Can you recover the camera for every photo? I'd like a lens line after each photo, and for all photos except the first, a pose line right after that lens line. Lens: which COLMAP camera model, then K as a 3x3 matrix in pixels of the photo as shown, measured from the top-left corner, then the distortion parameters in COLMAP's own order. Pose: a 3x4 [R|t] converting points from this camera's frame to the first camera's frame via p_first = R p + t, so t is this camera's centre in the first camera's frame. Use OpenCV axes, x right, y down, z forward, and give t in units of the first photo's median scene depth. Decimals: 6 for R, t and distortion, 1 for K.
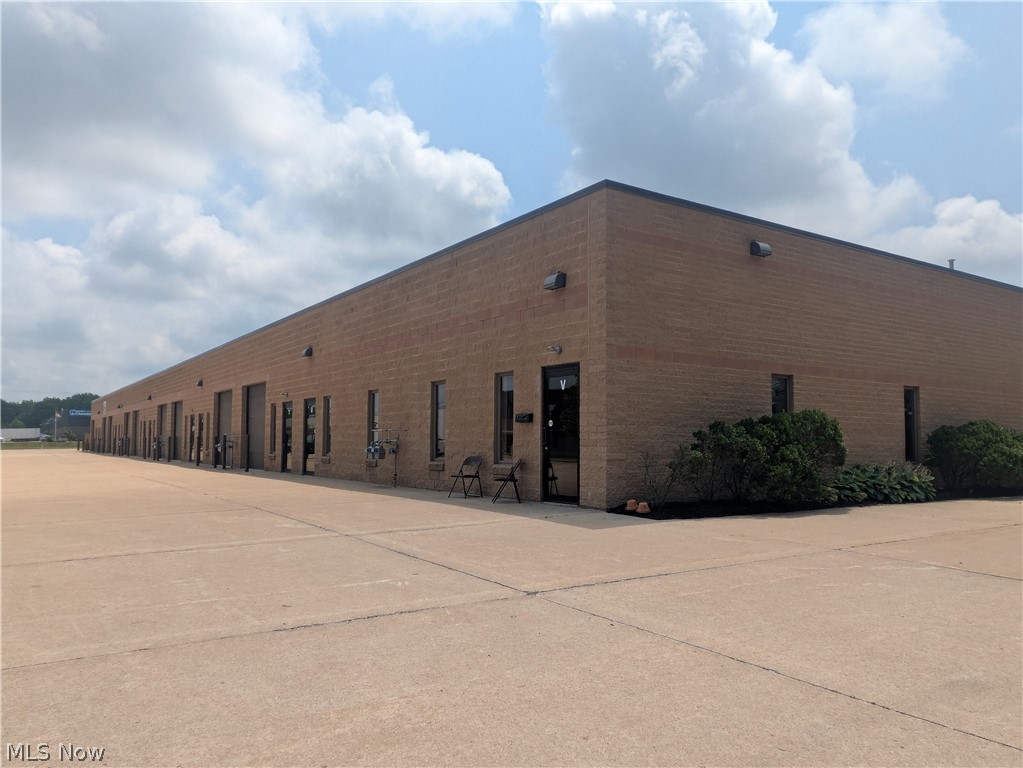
lens RADIAL K [[742.8, 0, 505.6], [0, 742.8, 392.6], [0, 0, 1]] dist [0.014882, 0.004921]
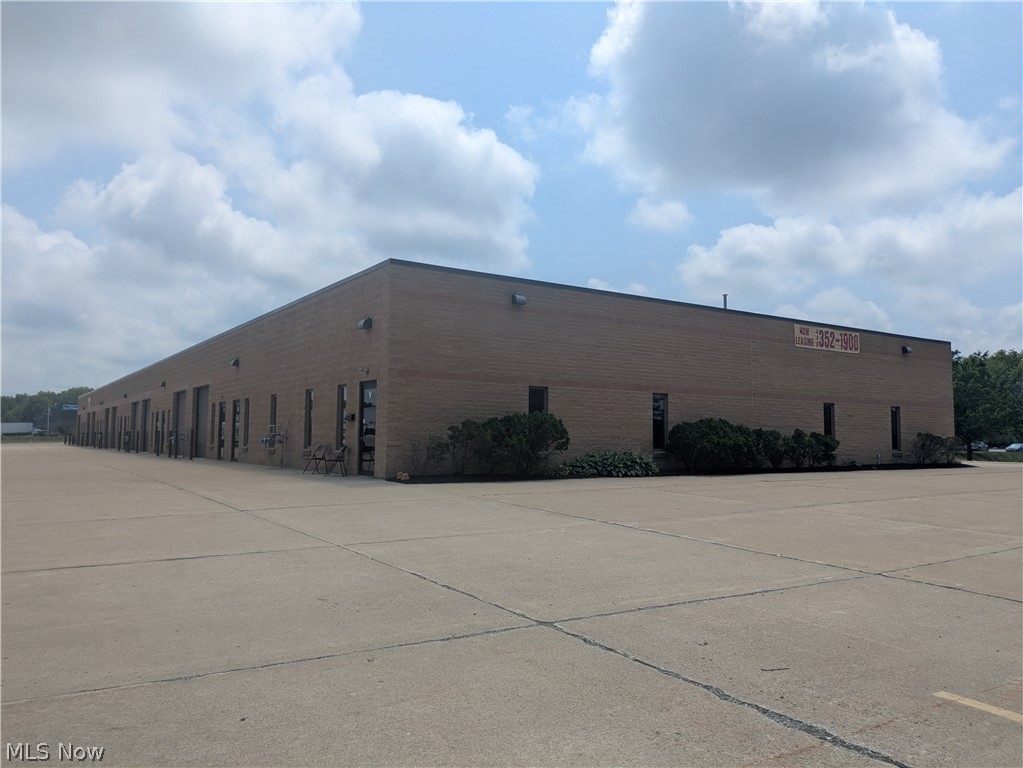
lens RADIAL K [[740.6, 0, 516.4], [0, 740.6, 377.4], [0, 0, 1]] dist [0.044791, -0.007294]
pose [[0.999927, 0.001394, 0.012022, 0.272648], [-0.001246, 0.999923, -0.012357, -0.021112], [-0.012038, 0.012341, 0.999851, -0.362774]]
